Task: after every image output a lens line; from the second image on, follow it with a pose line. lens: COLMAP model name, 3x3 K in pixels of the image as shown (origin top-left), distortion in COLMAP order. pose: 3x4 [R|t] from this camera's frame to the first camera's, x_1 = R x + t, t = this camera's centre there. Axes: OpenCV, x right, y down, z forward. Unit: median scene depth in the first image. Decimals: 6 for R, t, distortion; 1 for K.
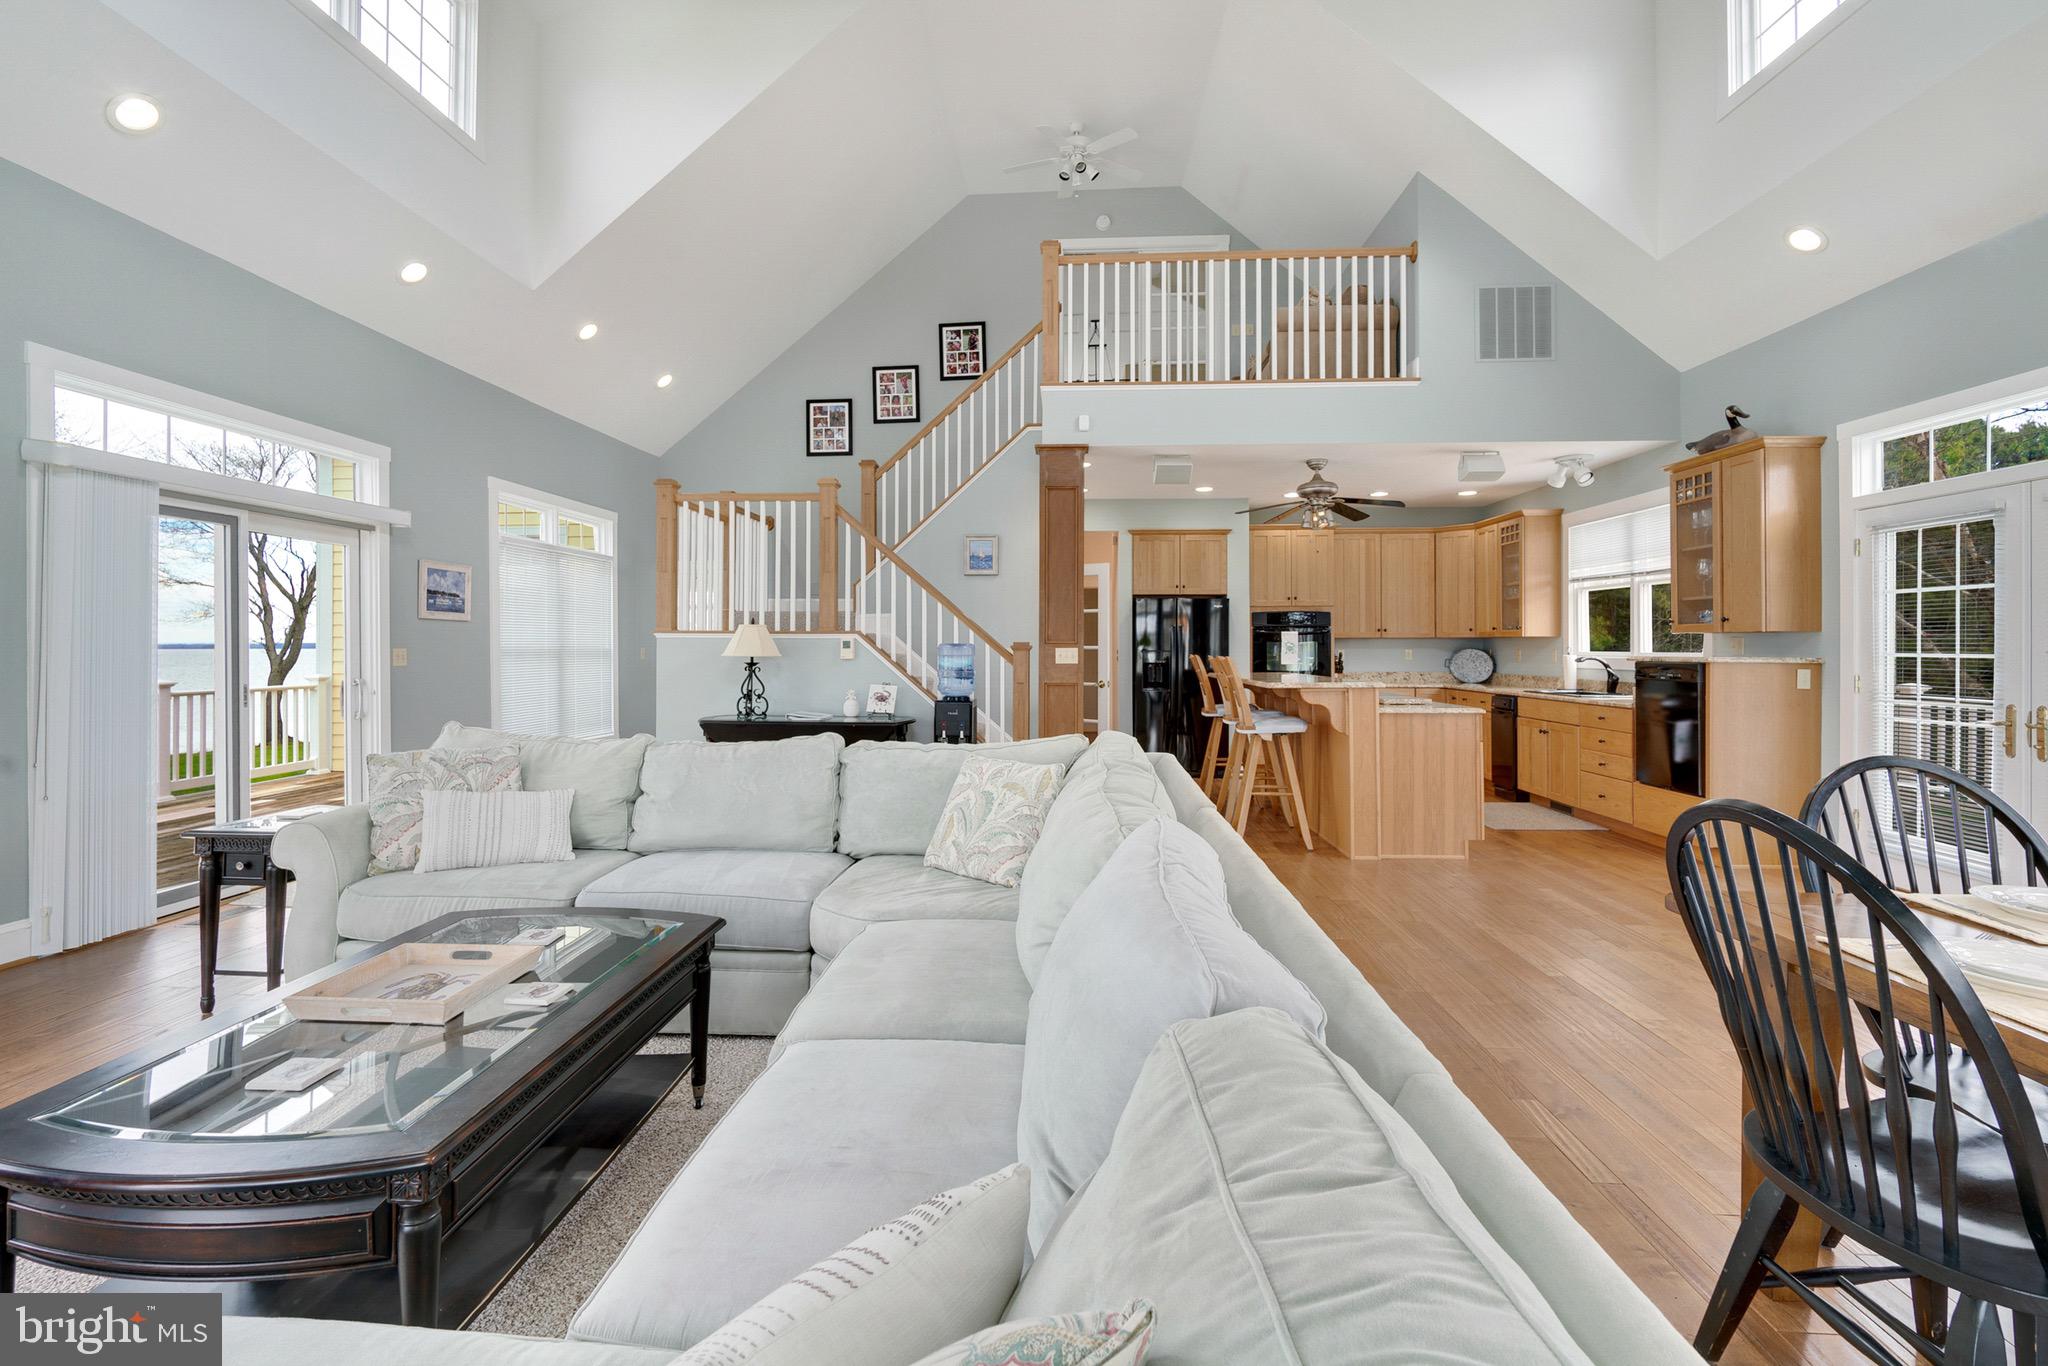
lens RADIAL K [[903.9, 0, 992.9], [0, 903.9, 629.8], [0, 0, 1]] dist [0.001203, 0.000516]
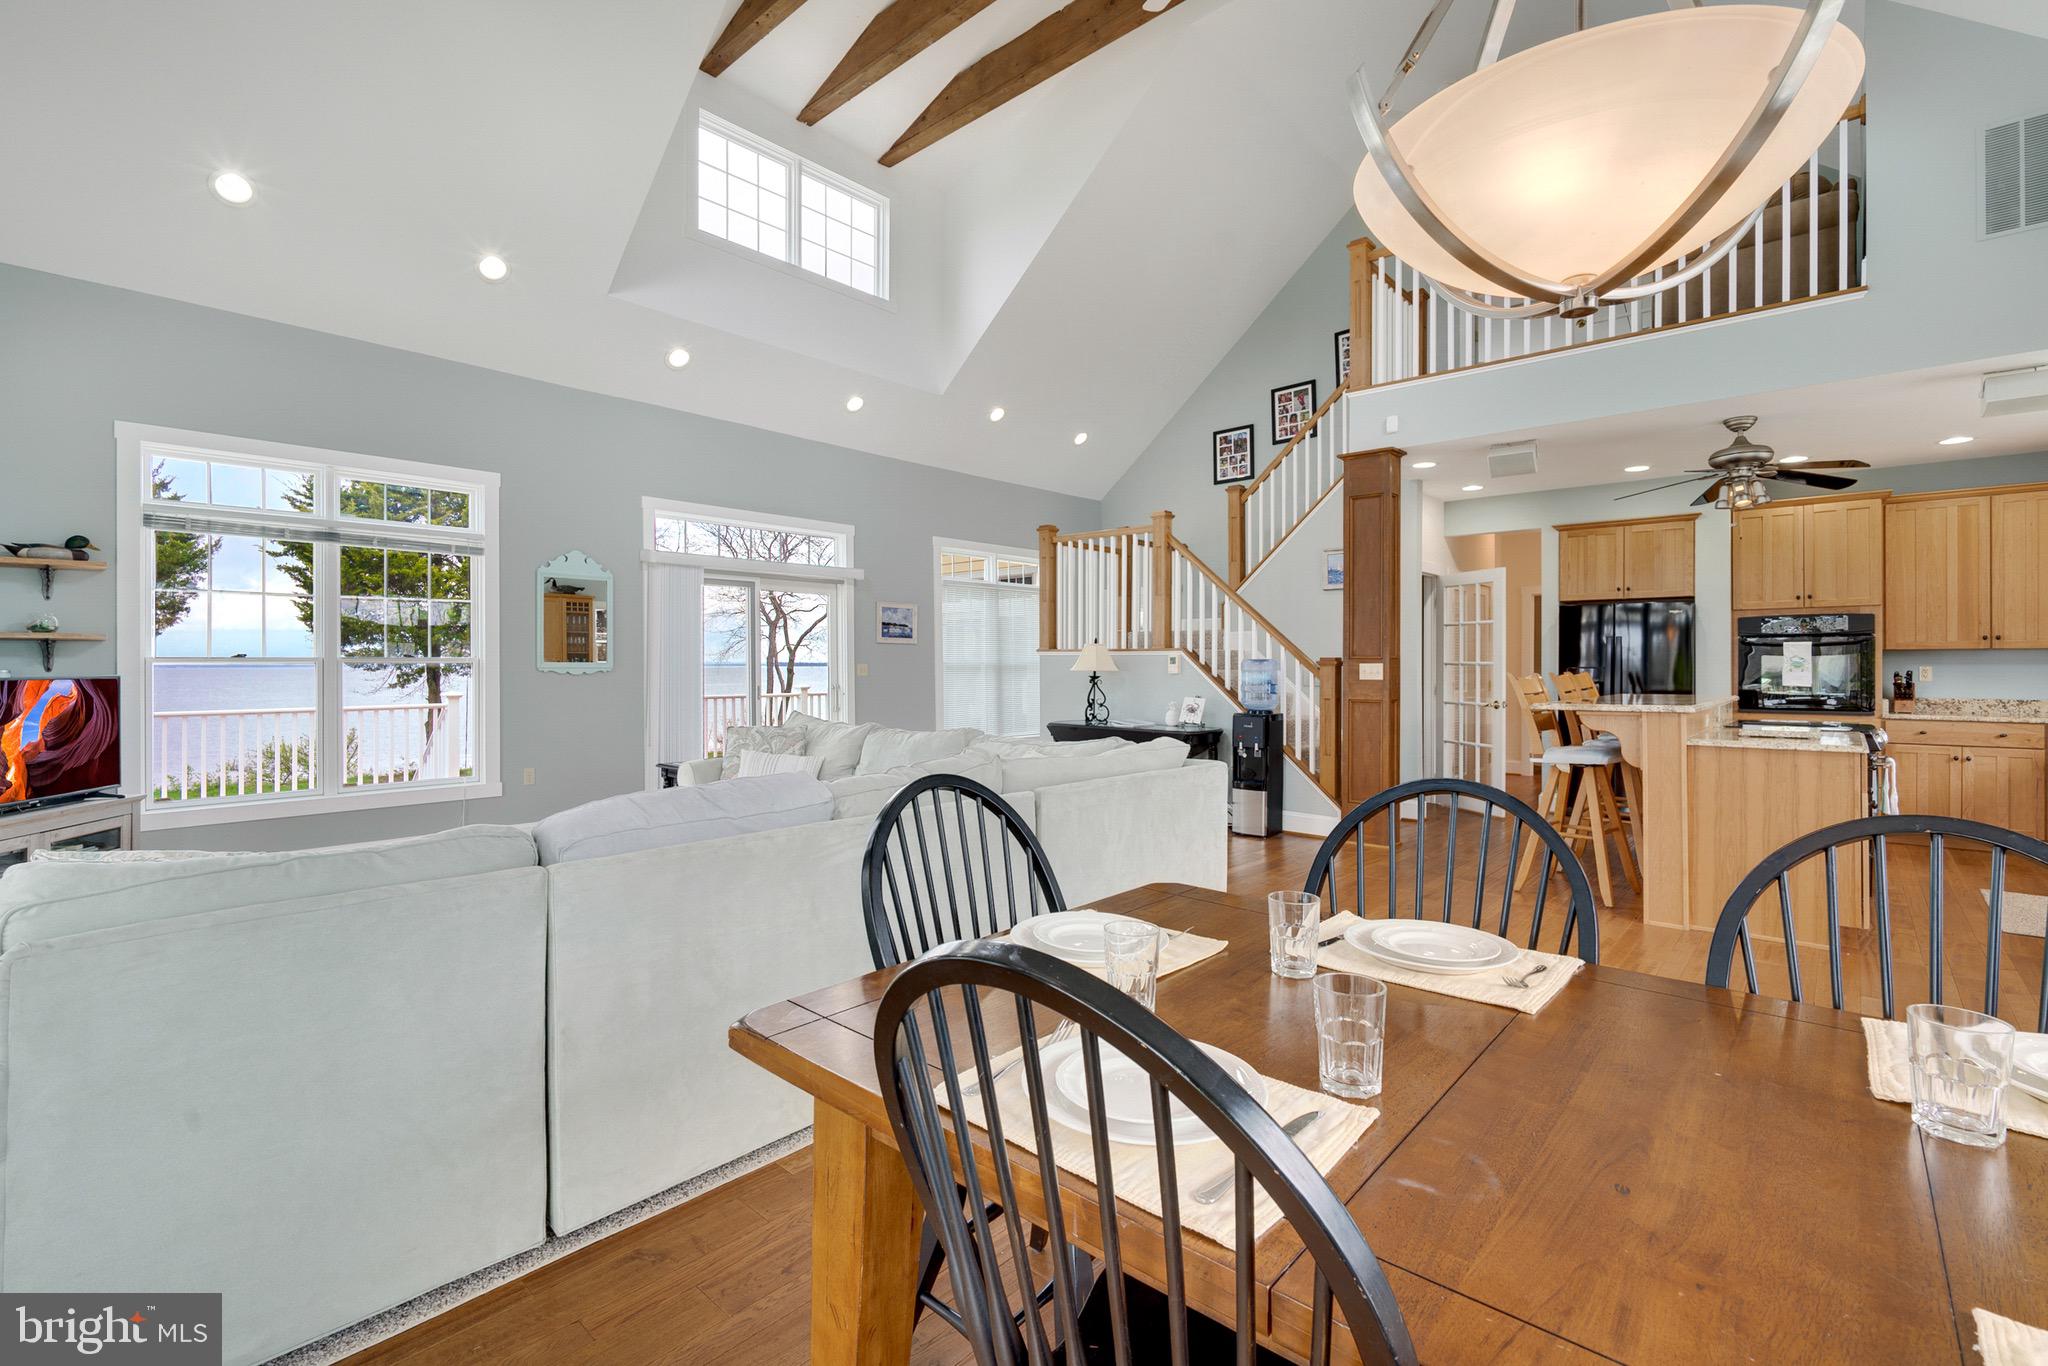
lens RADIAL K [[917.6, 0, 1021.5], [0, 917.6, 658.6], [0, 0, 1]] dist [0.000377, 0.000113]
pose [[0.782146, -0.004109, -0.623082, 0.391587], [0.011166, 0.999910, 0.007422, 0.003581], [0.622996, -0.012763, 0.782121, 0.010249]]
